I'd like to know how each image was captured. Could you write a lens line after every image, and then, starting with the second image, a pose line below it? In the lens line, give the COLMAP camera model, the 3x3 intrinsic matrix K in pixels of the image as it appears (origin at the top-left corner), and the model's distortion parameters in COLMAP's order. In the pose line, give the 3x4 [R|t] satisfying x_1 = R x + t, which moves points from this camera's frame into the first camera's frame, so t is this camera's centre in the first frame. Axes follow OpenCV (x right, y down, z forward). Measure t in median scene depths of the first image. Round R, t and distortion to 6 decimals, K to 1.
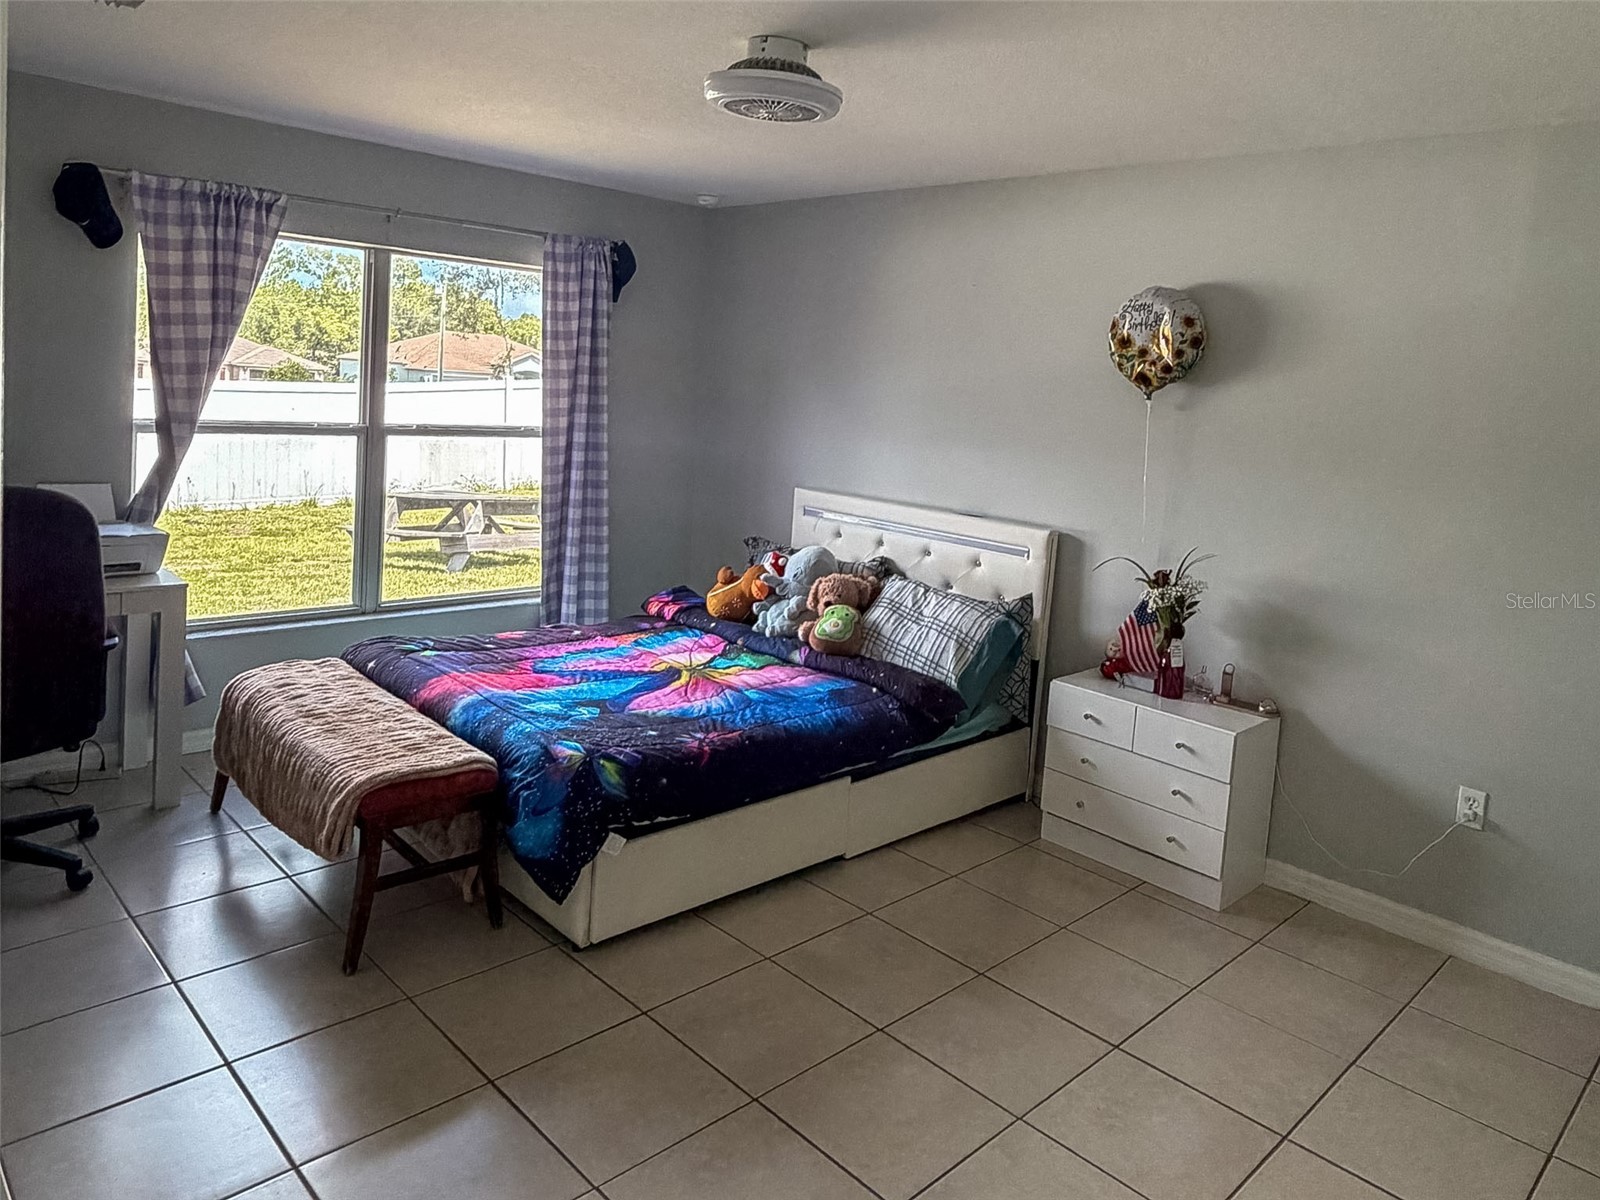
lens RADIAL K [[1111.9, 0, 797.9], [0, 1111.9, 644.3], [0, 0, 1]] dist [0.002696, 0.001163]
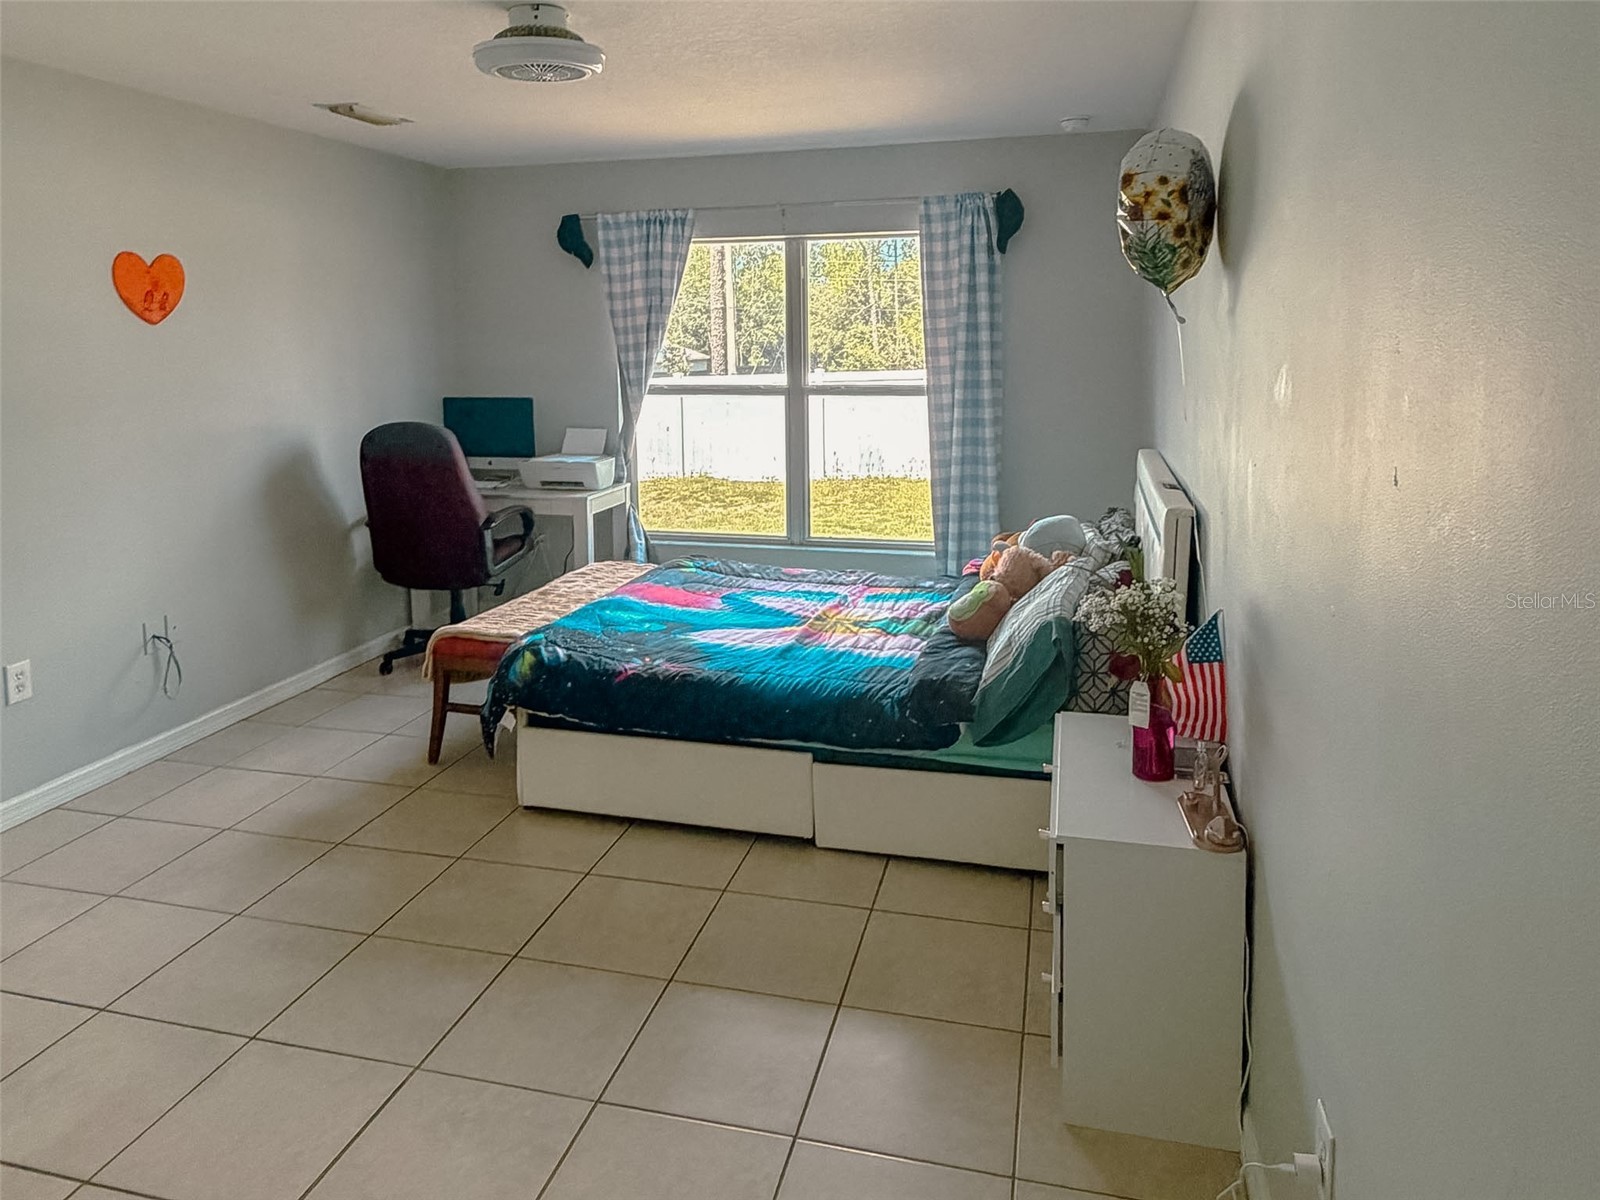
lens RADIAL K [[1071.7, 0, 800.0], [0, 1071.7, 600.0], [0, 0, 1]] dist [-0.001662, 0.000186]
pose [[0.497087, 0.142339, -0.855946, 0.724670], [-0.160444, 0.984521, 0.070543, -0.060865], [0.852738, 0.102265, 0.512230, 0.499719]]
